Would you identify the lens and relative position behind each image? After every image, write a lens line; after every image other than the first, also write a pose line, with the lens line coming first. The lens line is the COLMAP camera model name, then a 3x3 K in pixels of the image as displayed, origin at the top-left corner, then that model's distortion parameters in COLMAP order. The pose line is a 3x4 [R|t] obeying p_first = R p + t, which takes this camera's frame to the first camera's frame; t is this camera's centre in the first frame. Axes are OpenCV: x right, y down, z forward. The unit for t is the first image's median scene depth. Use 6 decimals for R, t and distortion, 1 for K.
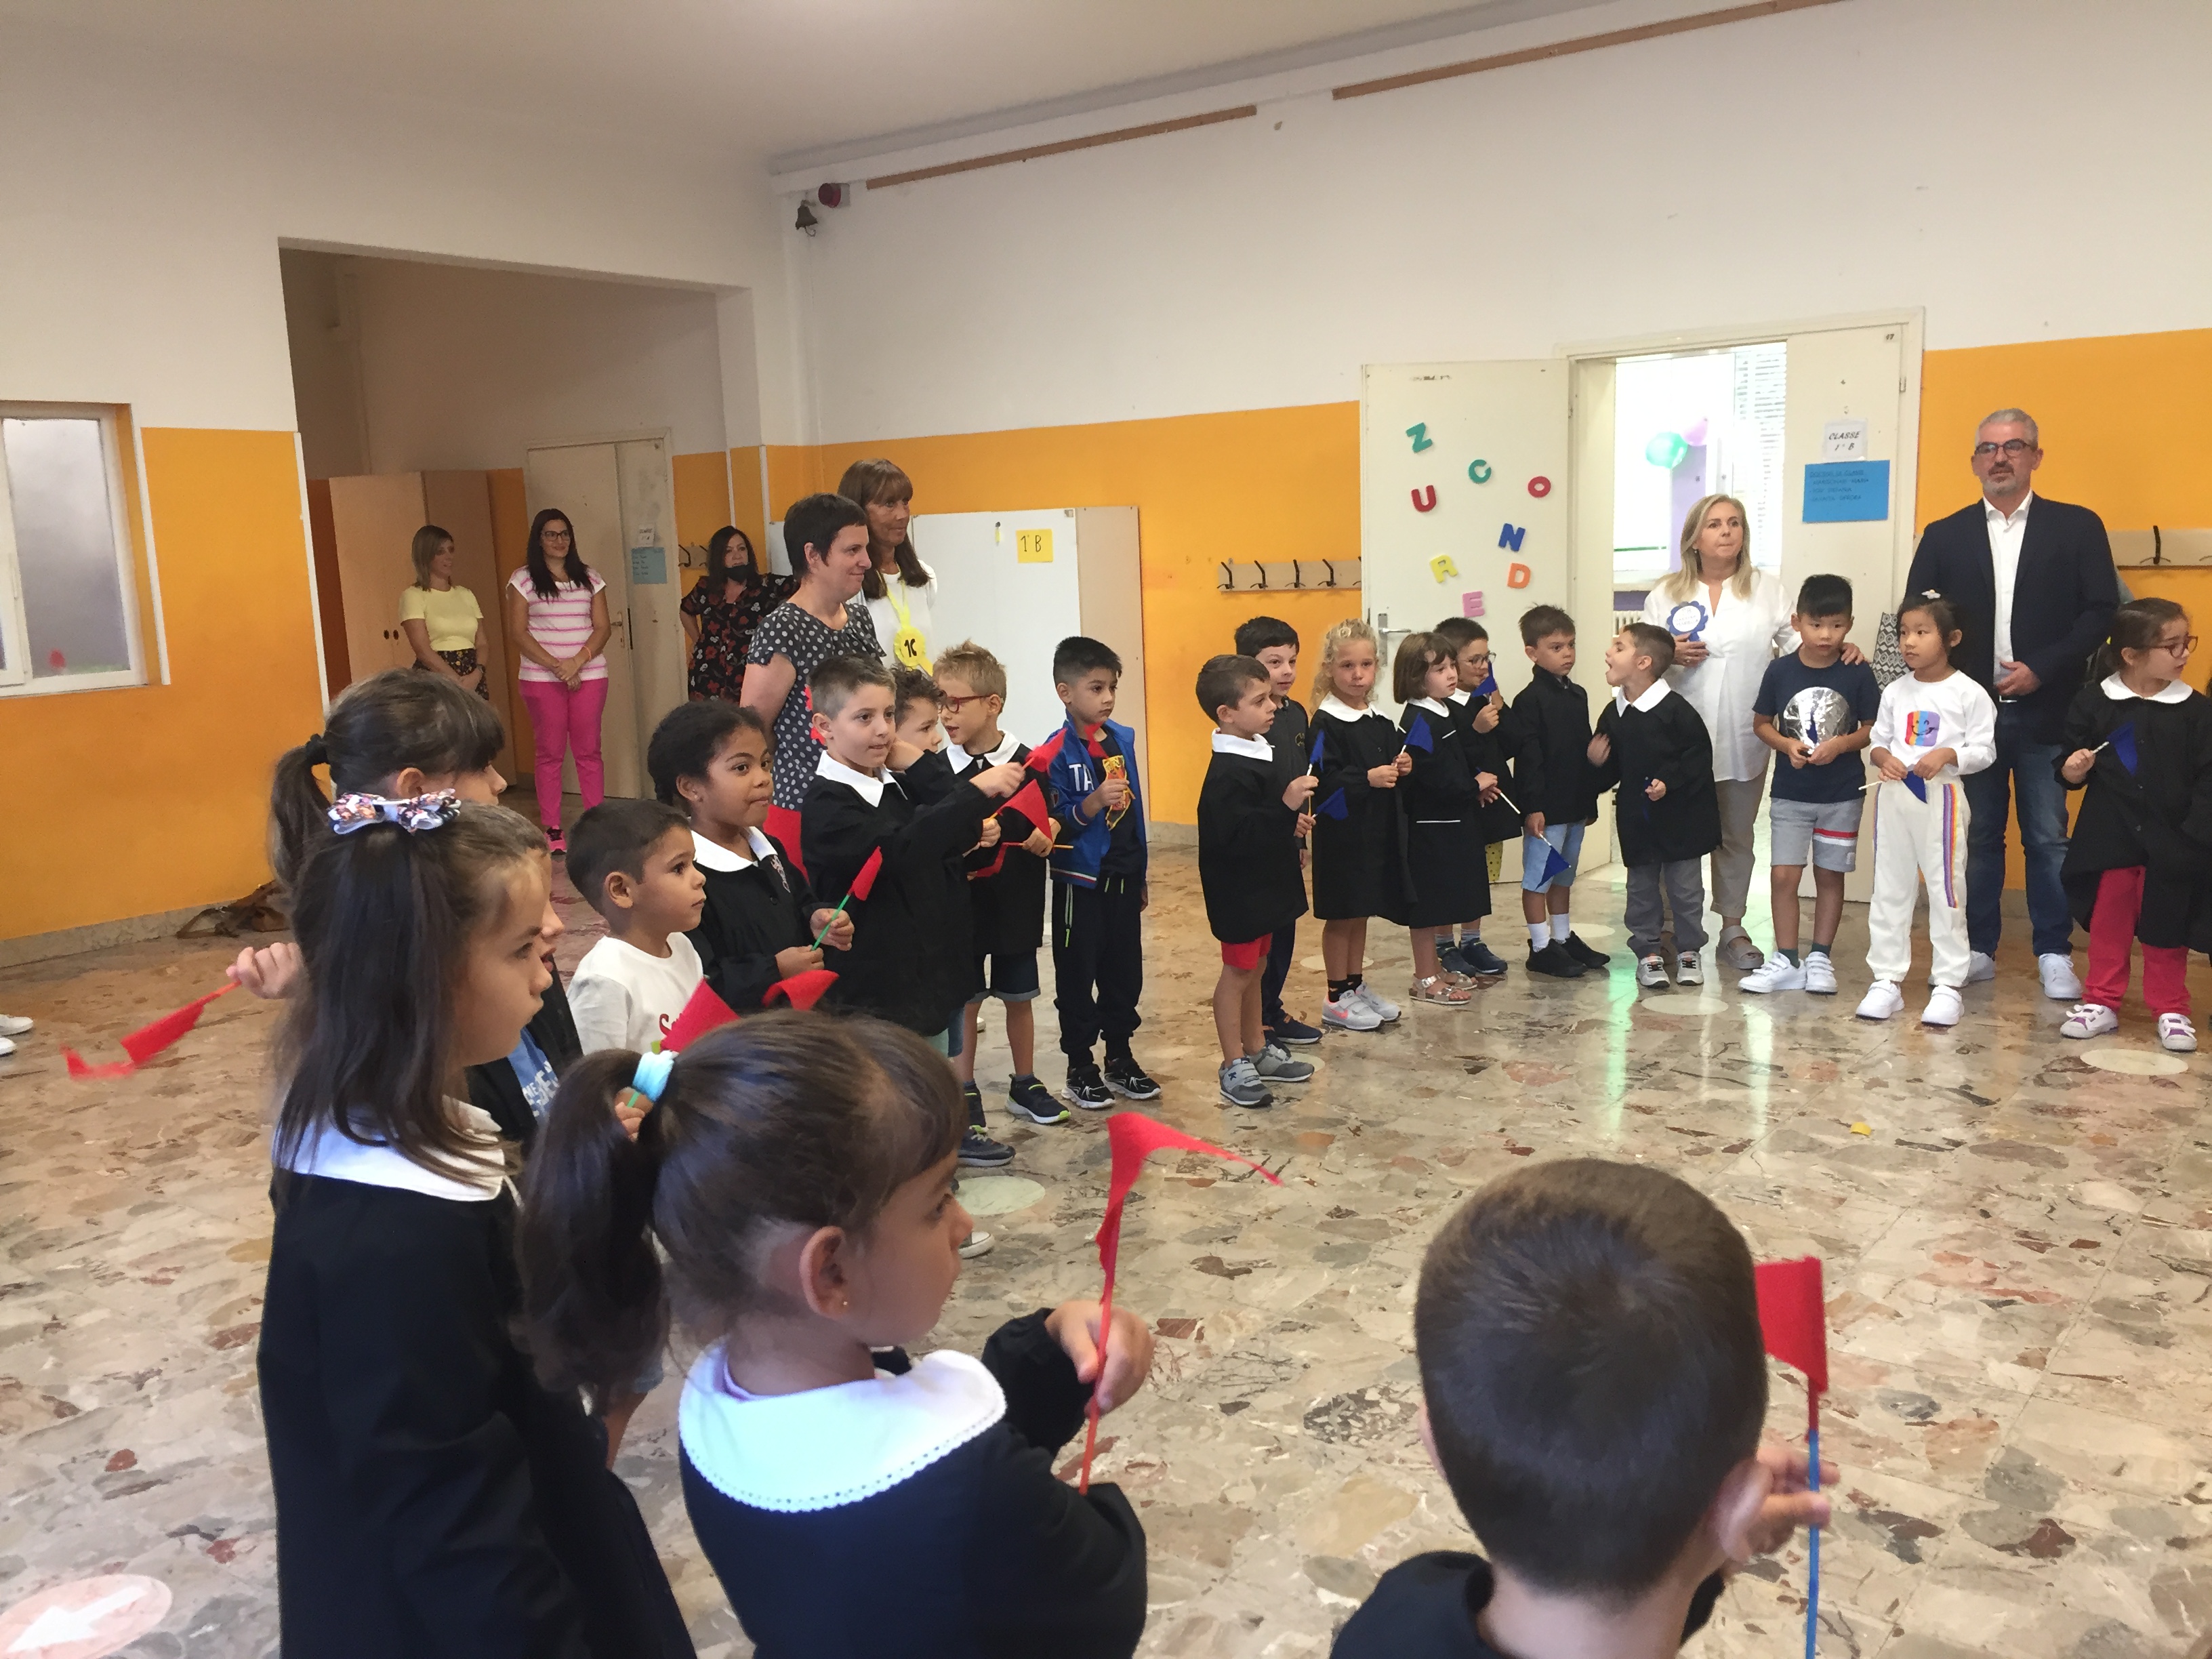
lens RADIAL K [[1894.8, 0, 1101.1], [0, 1894.8, 825.9], [0, 0, 1]] dist [0.077851, -0.104478]
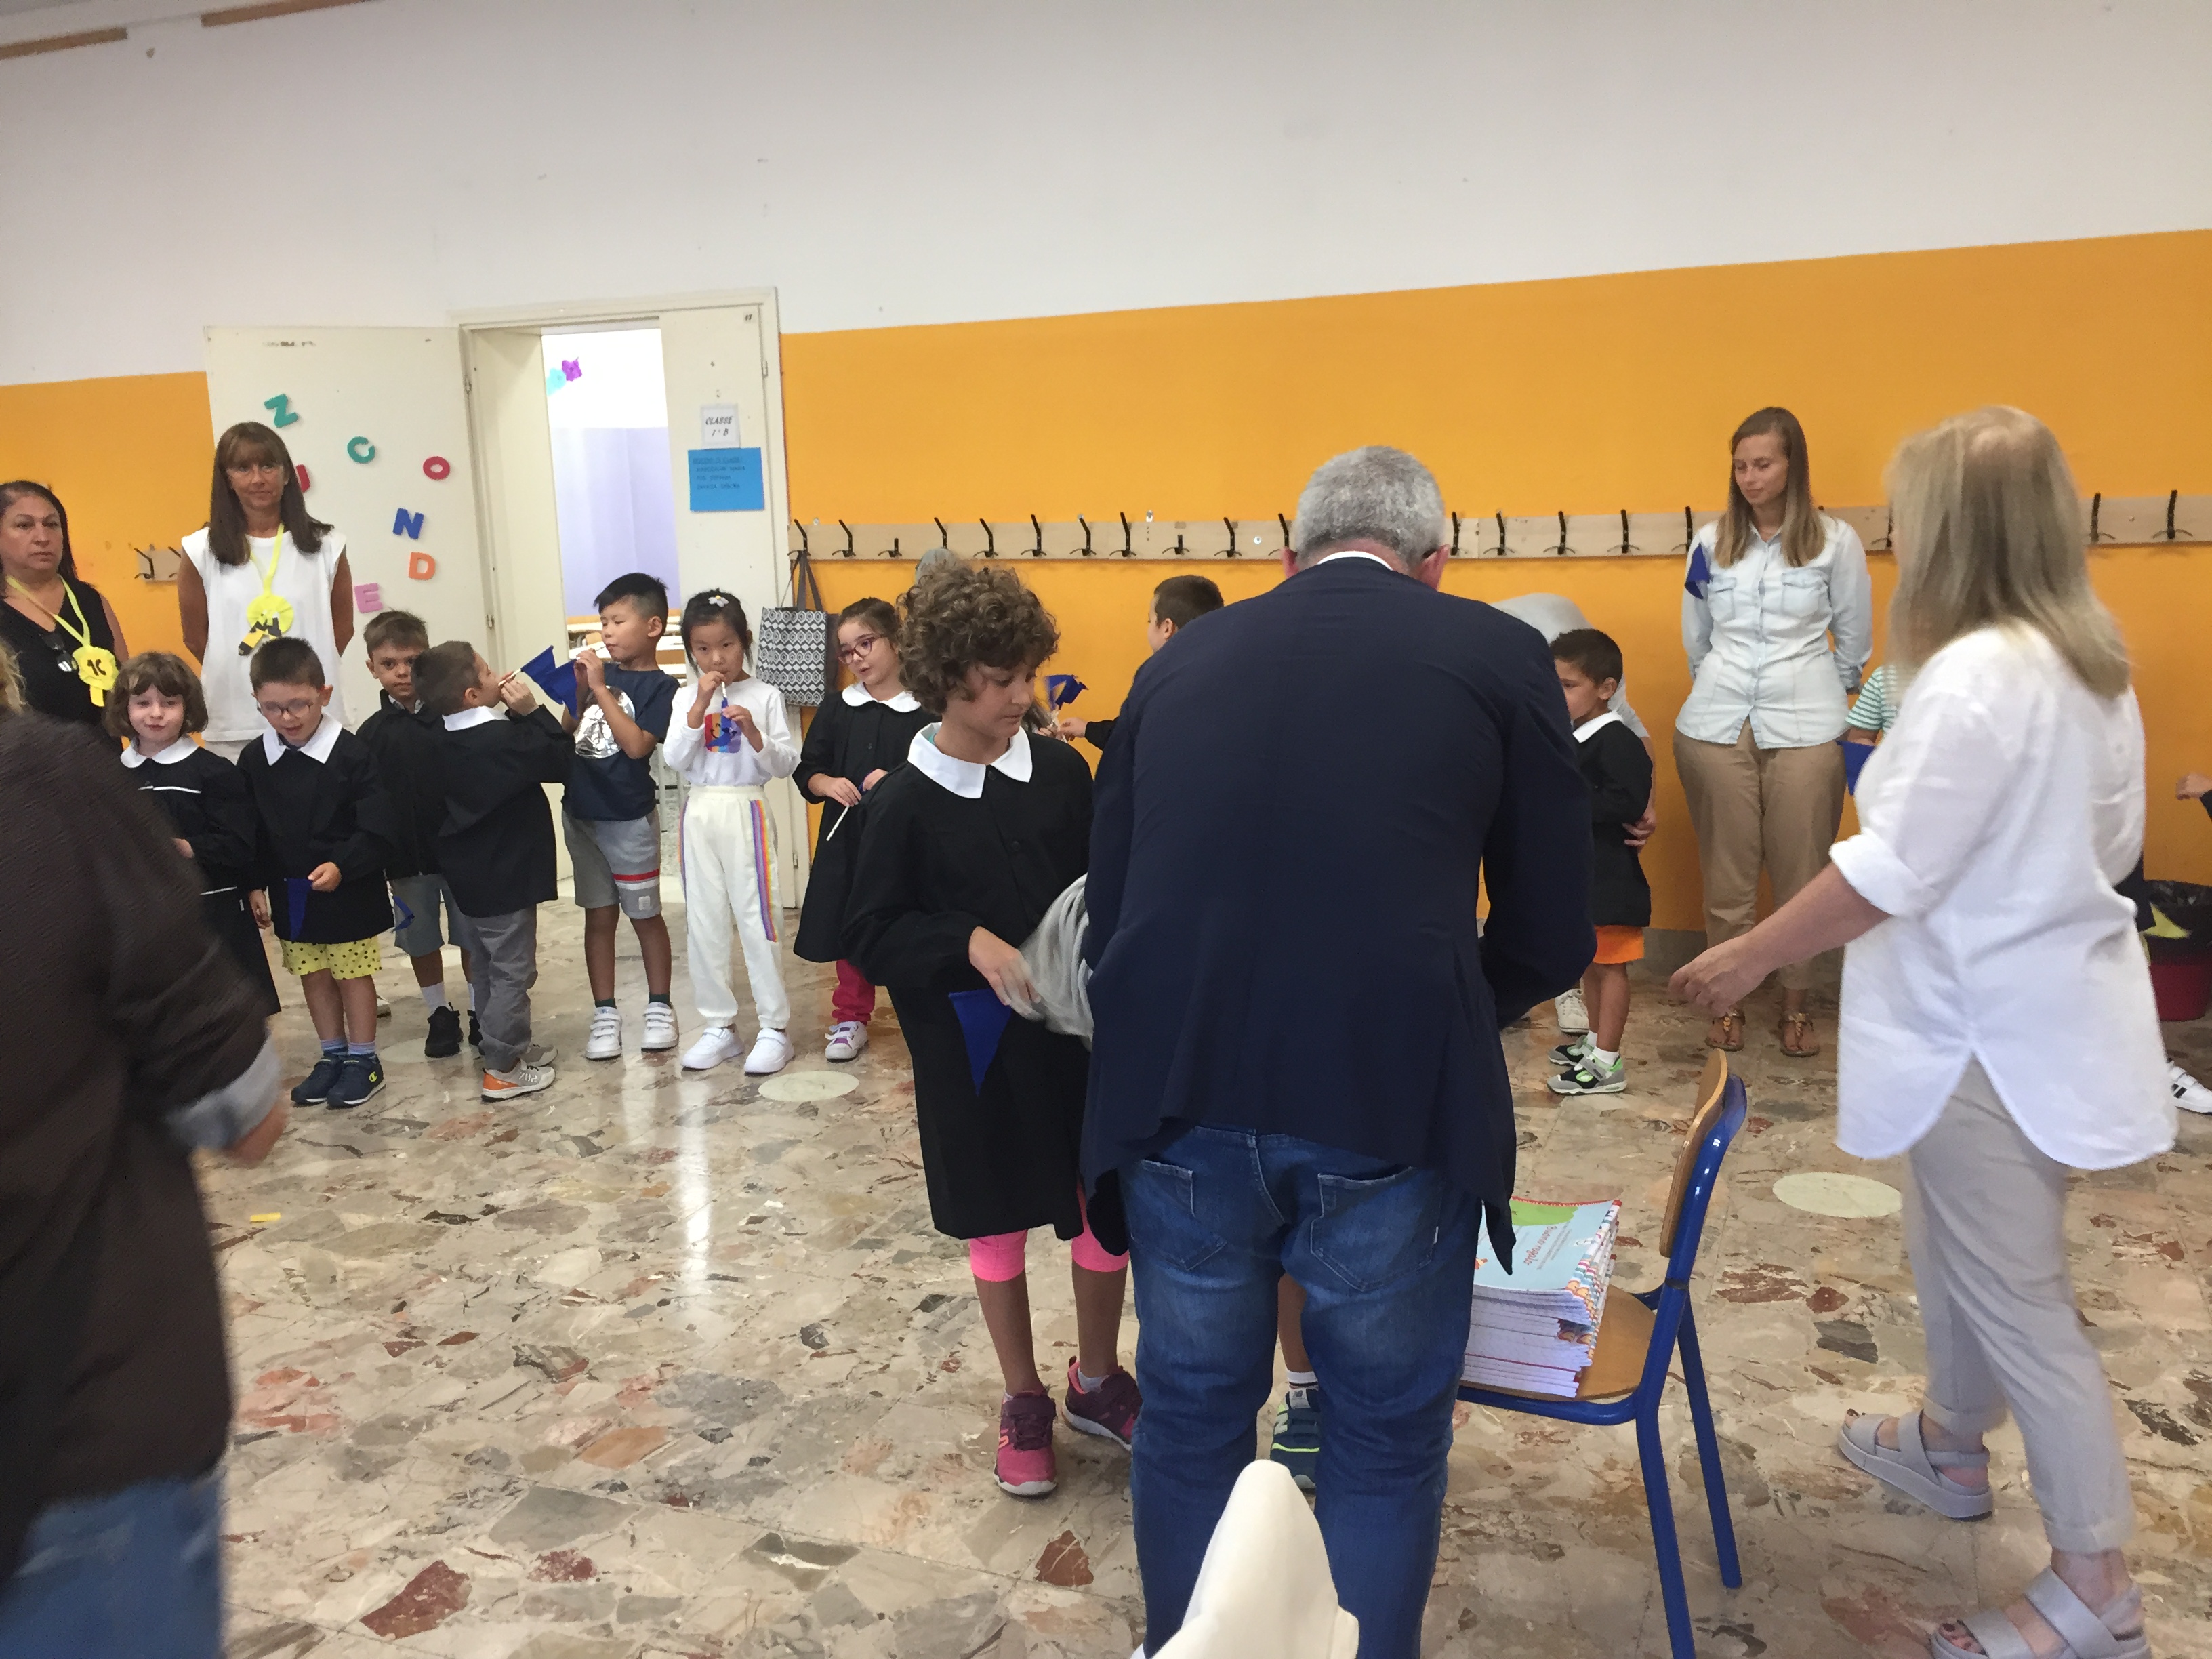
lens RADIAL K [[1894.8, 0, 1101.1], [0, 1894.8, 825.9], [0, 0, 1]] dist [0.077851, -0.104478]
pose [[0.964070, -0.043145, 0.262120, 0.314429], [0.038976, 0.999018, 0.021083, -0.015160], [-0.262772, -0.010109, 0.964805, 0.034852]]
